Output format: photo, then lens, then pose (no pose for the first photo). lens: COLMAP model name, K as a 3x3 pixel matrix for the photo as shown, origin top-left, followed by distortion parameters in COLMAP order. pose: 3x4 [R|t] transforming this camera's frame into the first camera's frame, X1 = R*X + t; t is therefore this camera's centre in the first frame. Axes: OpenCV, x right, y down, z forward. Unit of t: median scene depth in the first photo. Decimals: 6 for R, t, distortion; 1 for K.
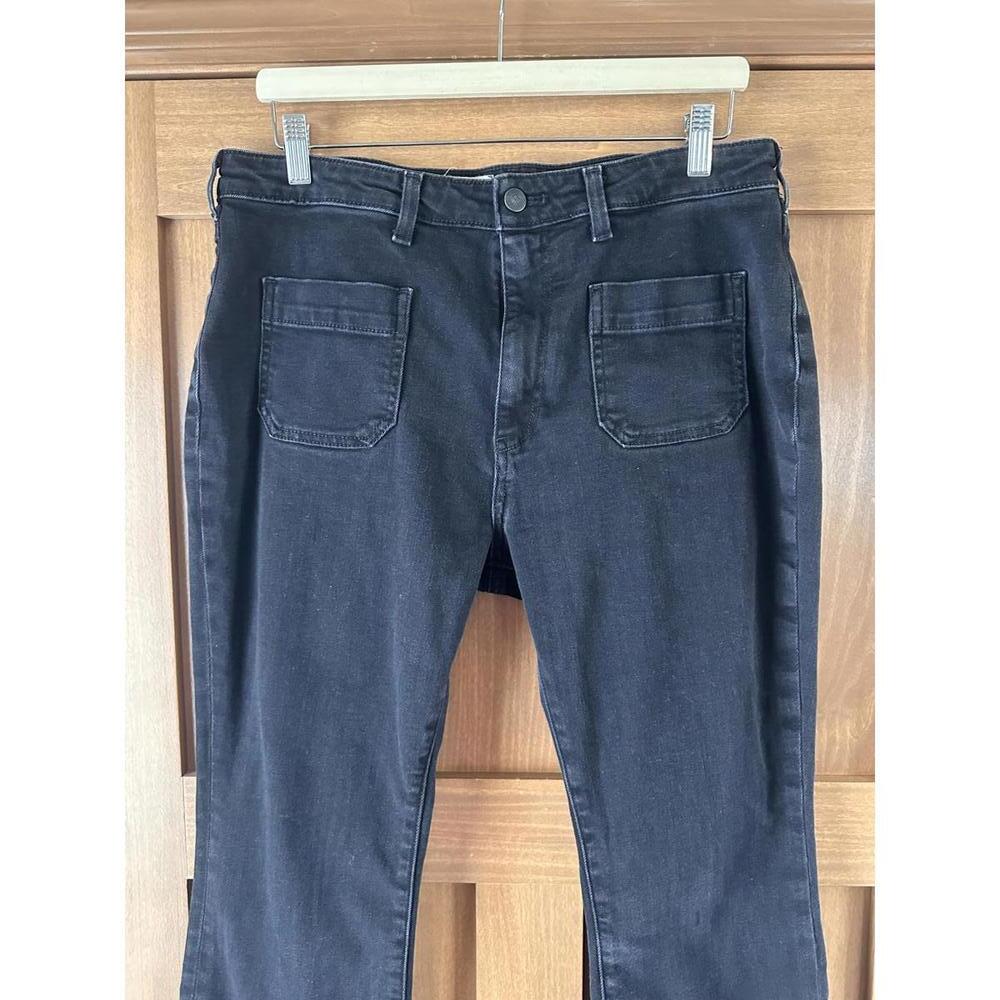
lens RADIAL K [[775.6, 0, 503.4], [0, 775.6, 491.7], [0, 0, 1]] dist [0.041656, -0.091242]
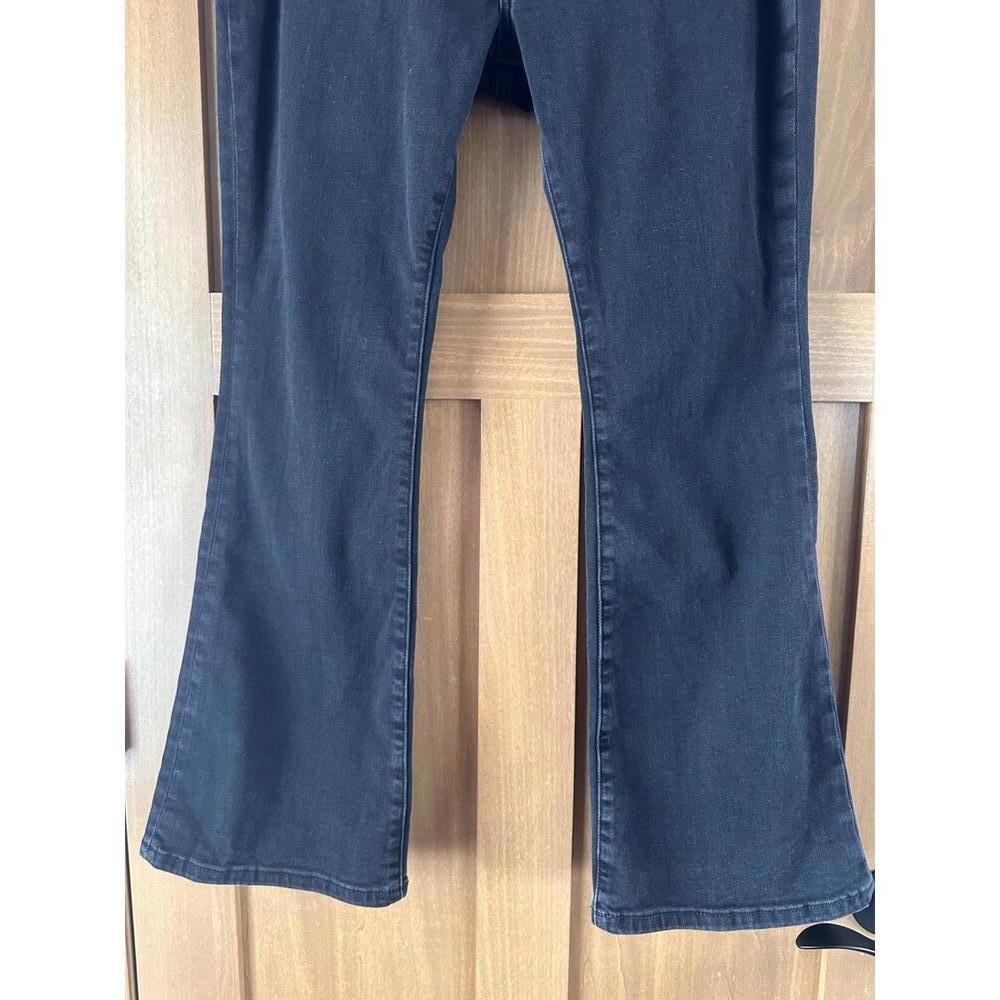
lens RADIAL K [[775.6, 0, 485.1], [0, 775.6, 488.6], [0, 0, 1]] dist [0.041656, -0.091242]
pose [[0.997941, 0.018668, -0.061365, 0.039870], [-0.015319, 0.998391, 0.054604, 0.597017], [0.062285, -0.053551, 0.996621, -0.067662]]
